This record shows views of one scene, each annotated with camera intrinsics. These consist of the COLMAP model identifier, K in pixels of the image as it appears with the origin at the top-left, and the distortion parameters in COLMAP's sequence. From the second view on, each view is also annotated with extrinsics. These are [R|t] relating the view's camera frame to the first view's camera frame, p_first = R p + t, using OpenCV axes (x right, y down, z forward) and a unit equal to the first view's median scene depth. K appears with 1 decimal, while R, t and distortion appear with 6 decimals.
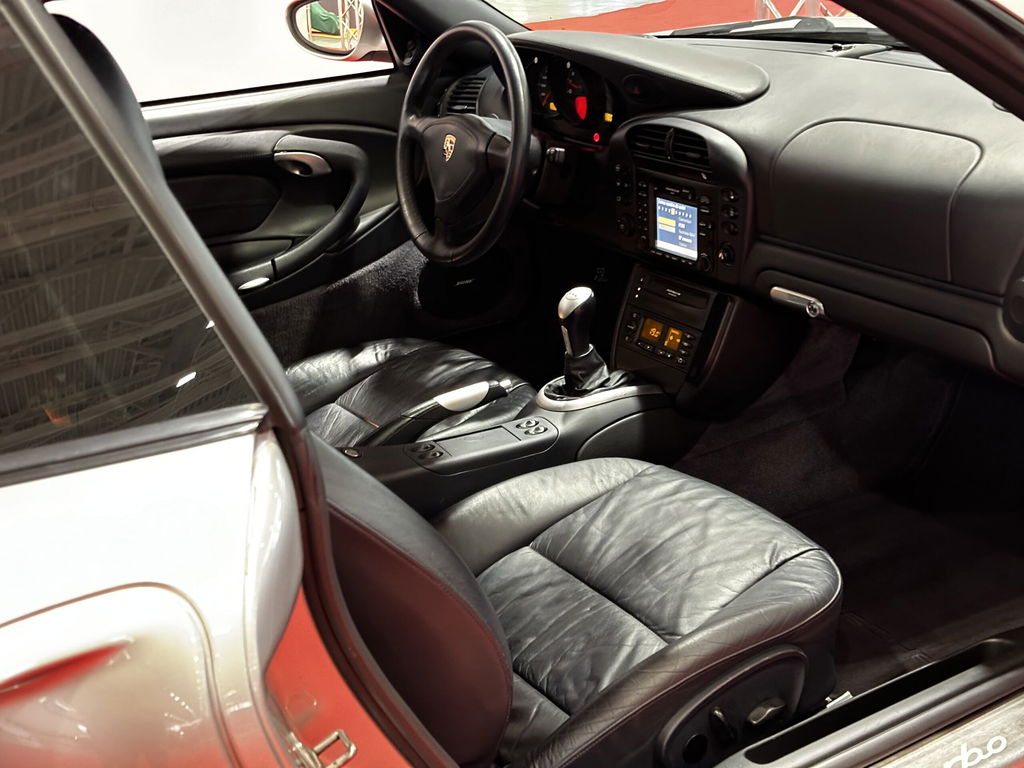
lens RADIAL K [[1445.3, 0, 511.8], [0, 1445.3, 382.7], [0, 0, 1]] dist [0.044965, 0.000000]
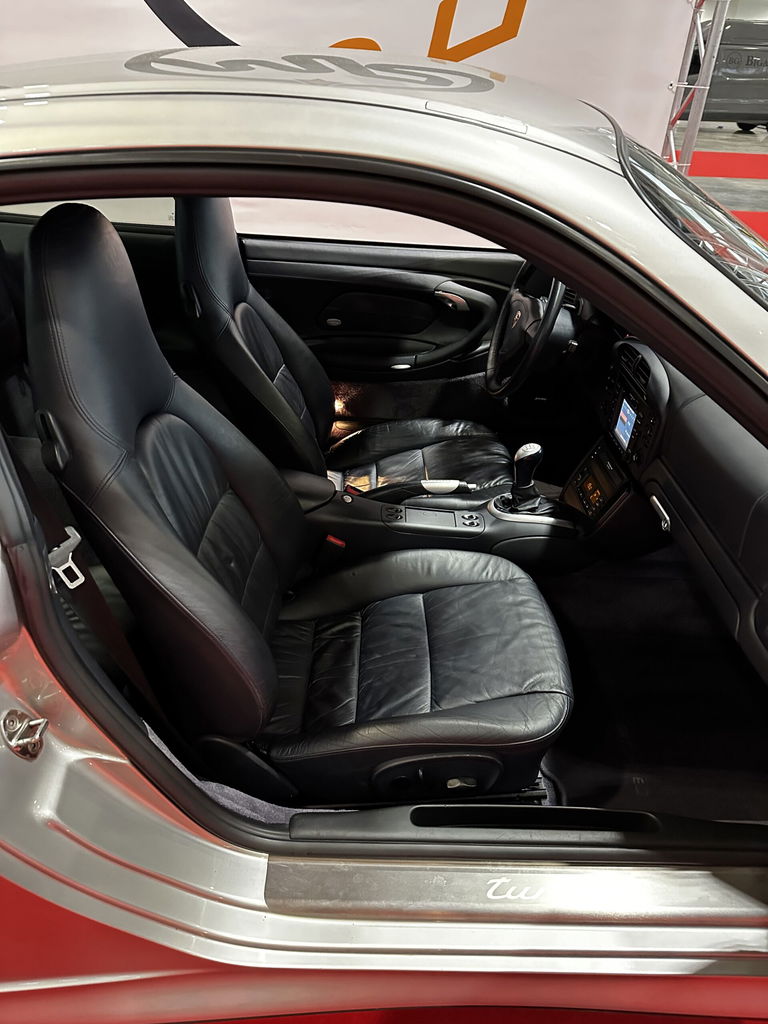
lens RADIAL K [[703.5, 0, 384.1], [0, 703.5, 515.4], [0, 0, 1]] dist [0.043788, -0.000327]
pose [[0.836270, 0.376009, -0.399085, 0.231205], [-0.278507, 0.918241, 0.281543, -0.157773], [0.472319, -0.124298, 0.872619, 0.296354]]
